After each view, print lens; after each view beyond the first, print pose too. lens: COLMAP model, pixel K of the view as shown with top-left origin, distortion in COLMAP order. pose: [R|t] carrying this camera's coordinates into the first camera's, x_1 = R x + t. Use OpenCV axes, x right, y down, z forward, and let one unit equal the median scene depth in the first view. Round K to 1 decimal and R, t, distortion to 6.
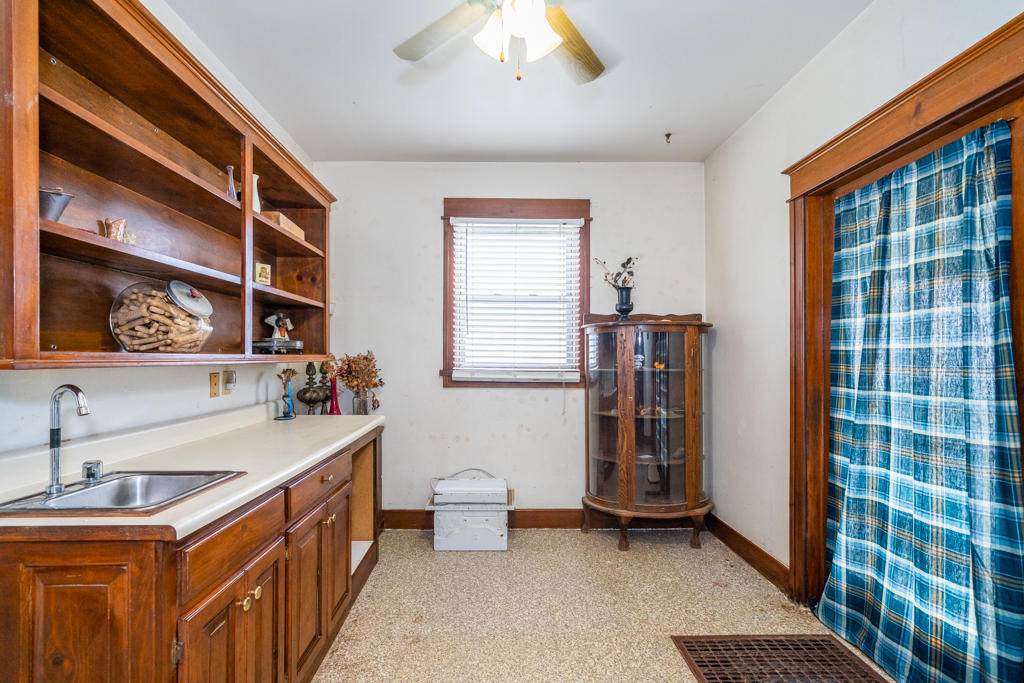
lens RADIAL K [[438.7, 0, 510.6], [0, 438.7, 356.4], [0, 0, 1]] dist [0.000757, 0.000223]
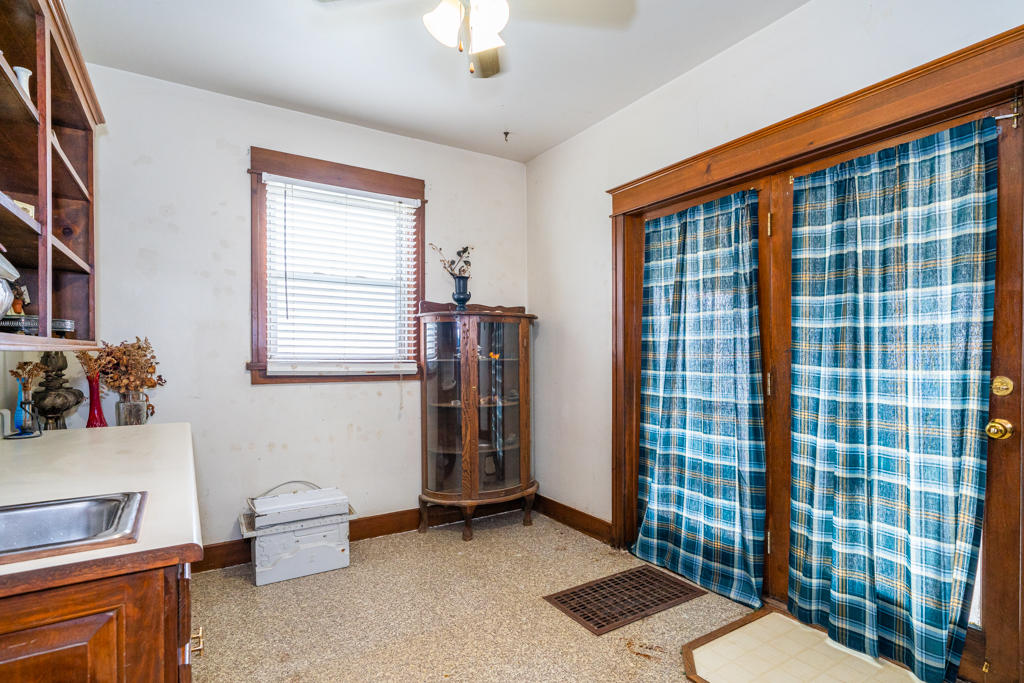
lens RADIAL K [[503.0, 0, 512.2], [0, 503.0, 353.6], [0, 0, 1]] dist [-0.000431, 0.000223]
pose [[0.856208, -0.002766, 0.516624, -0.248538], [-0.000186, 0.999984, 0.005662, 0.010584], [-0.516632, -0.004944, 0.856193, -0.030479]]
